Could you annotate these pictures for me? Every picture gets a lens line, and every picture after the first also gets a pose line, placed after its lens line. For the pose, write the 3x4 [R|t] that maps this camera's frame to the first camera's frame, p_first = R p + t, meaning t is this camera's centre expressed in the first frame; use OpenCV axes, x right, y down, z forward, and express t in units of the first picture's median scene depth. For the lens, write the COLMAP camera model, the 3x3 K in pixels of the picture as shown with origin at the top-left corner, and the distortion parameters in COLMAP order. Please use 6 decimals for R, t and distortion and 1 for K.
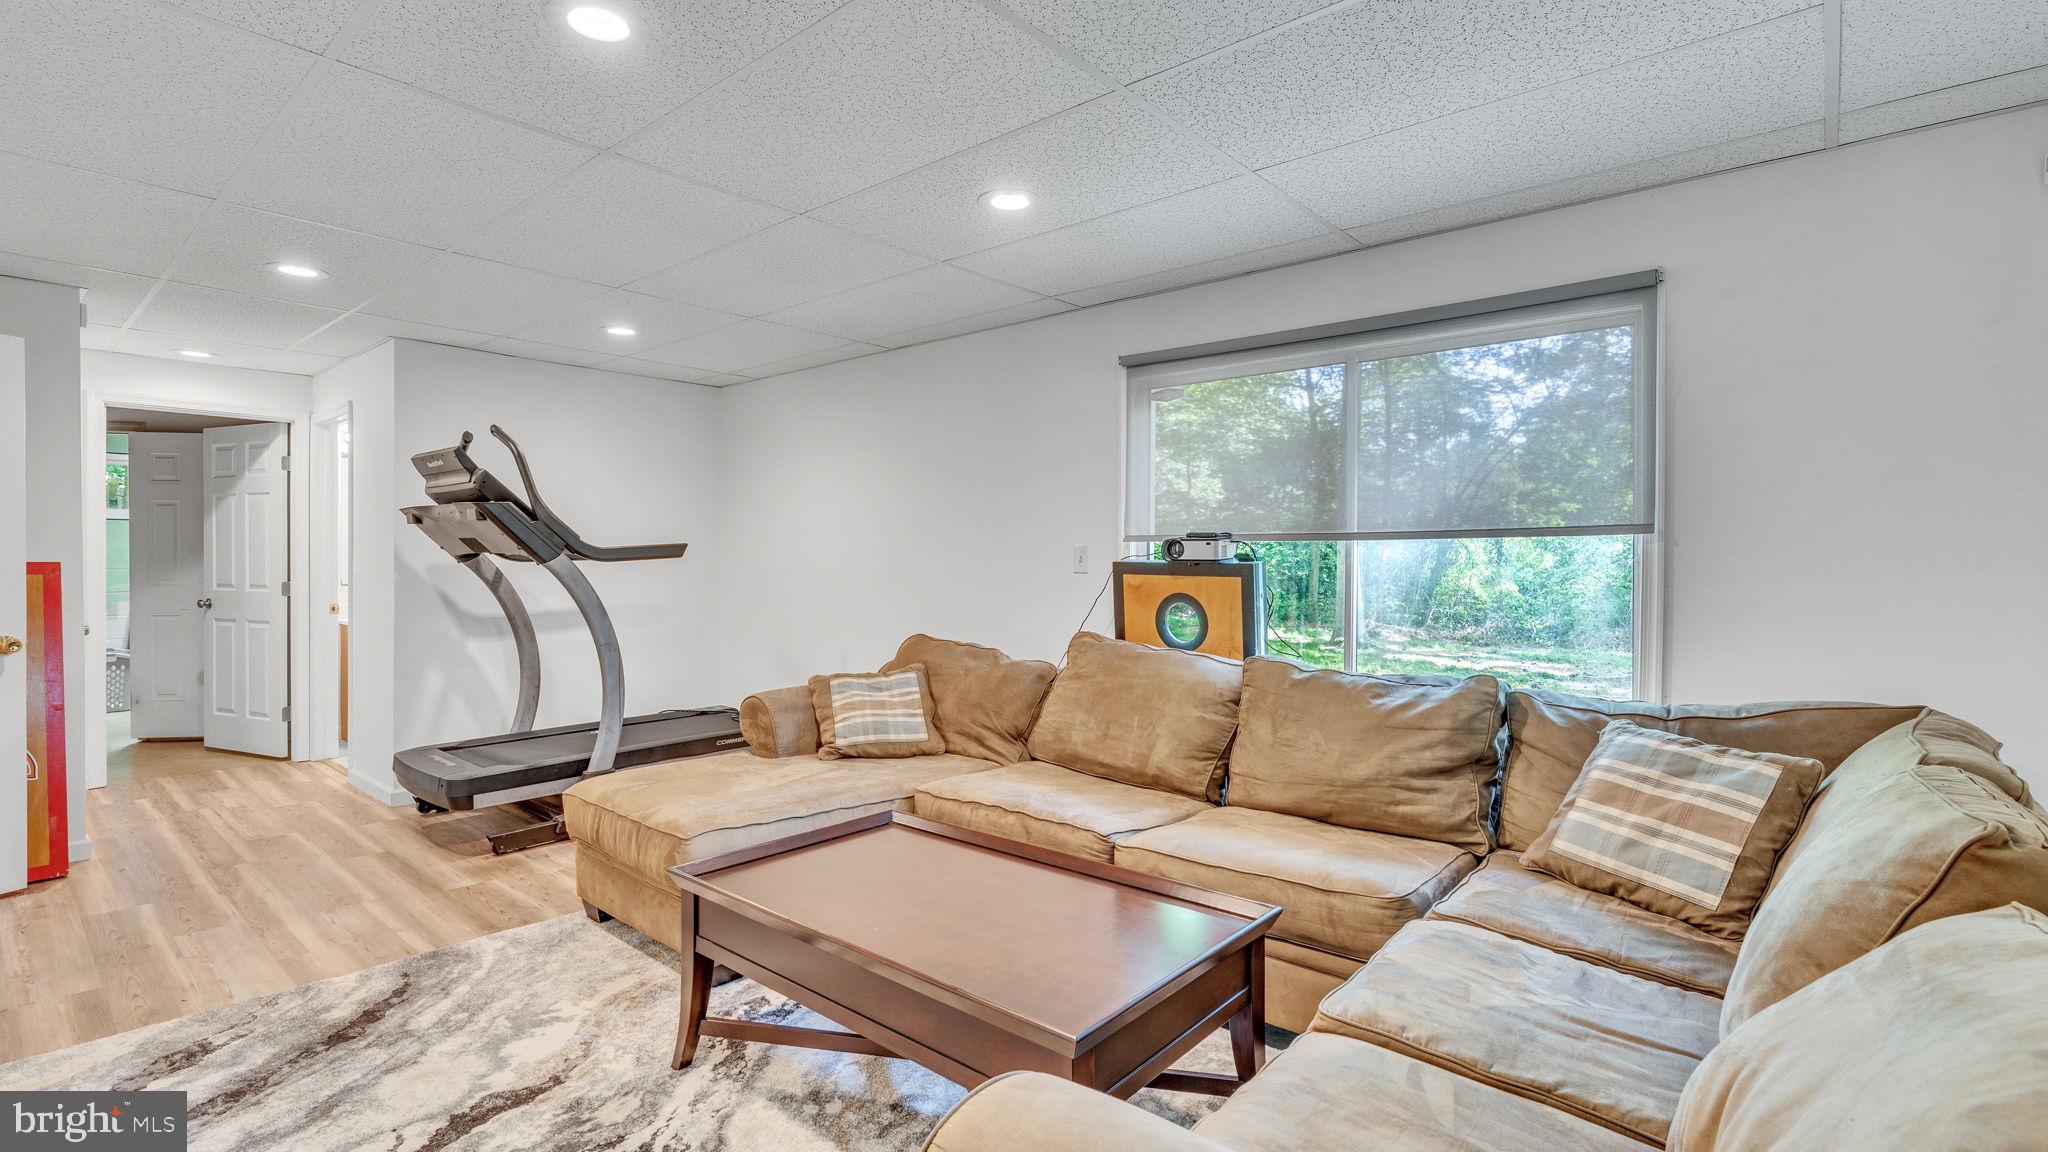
lens RADIAL K [[938.8, 0, 1034.3], [0, 938.8, 572.5], [0, 0, 1]] dist [-0.004334, 0.000708]
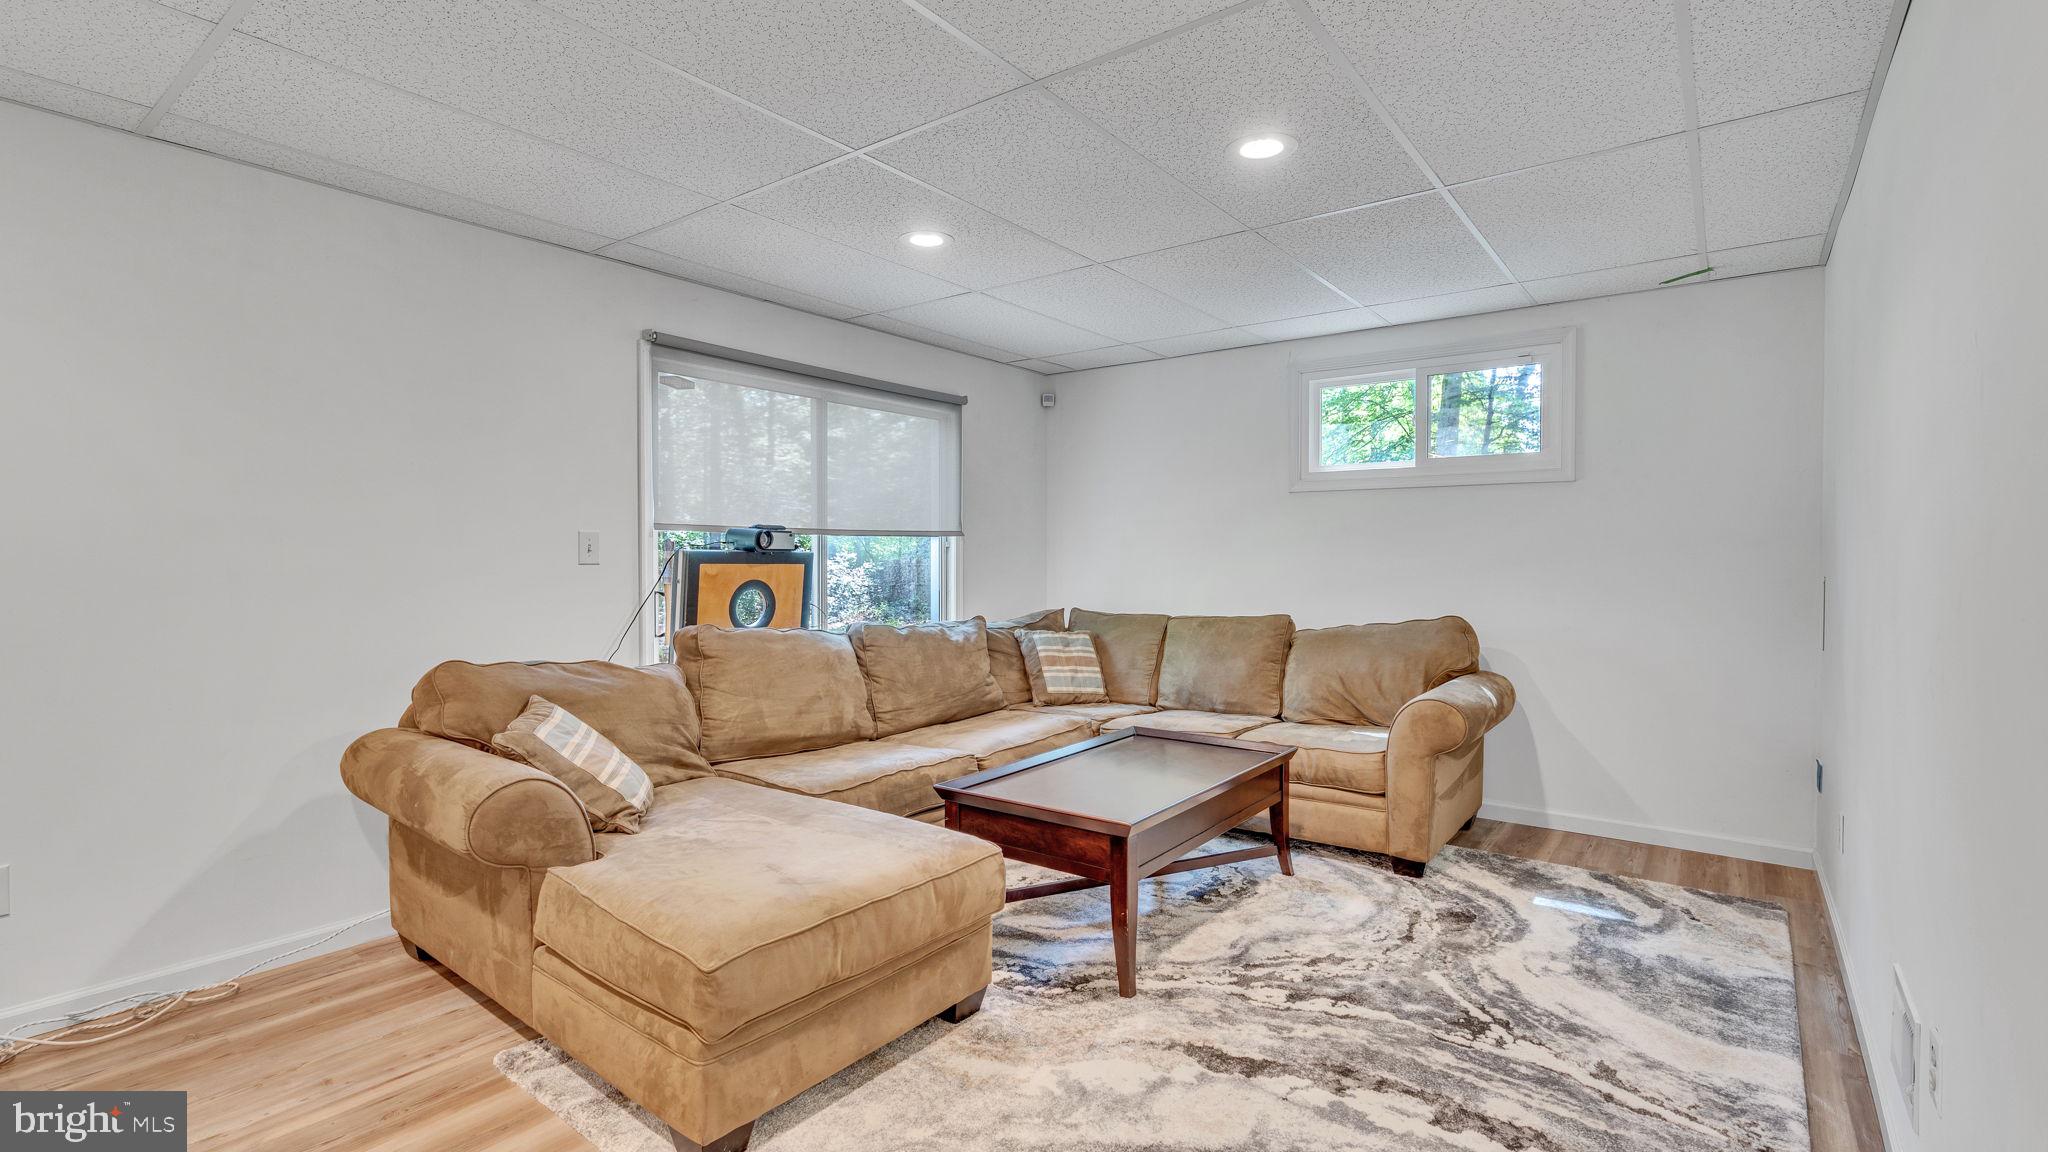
lens RADIAL K [[938.8, 0, 1032.4], [0, 938.8, 568.3], [0, 0, 1]] dist [-0.004334, 0.000708]
pose [[-0.068236, -0.023115, 0.997401, -0.974948], [0.006929, 0.999696, 0.023642, -0.015424], [-0.997645, 0.008525, -0.068055, 0.772147]]
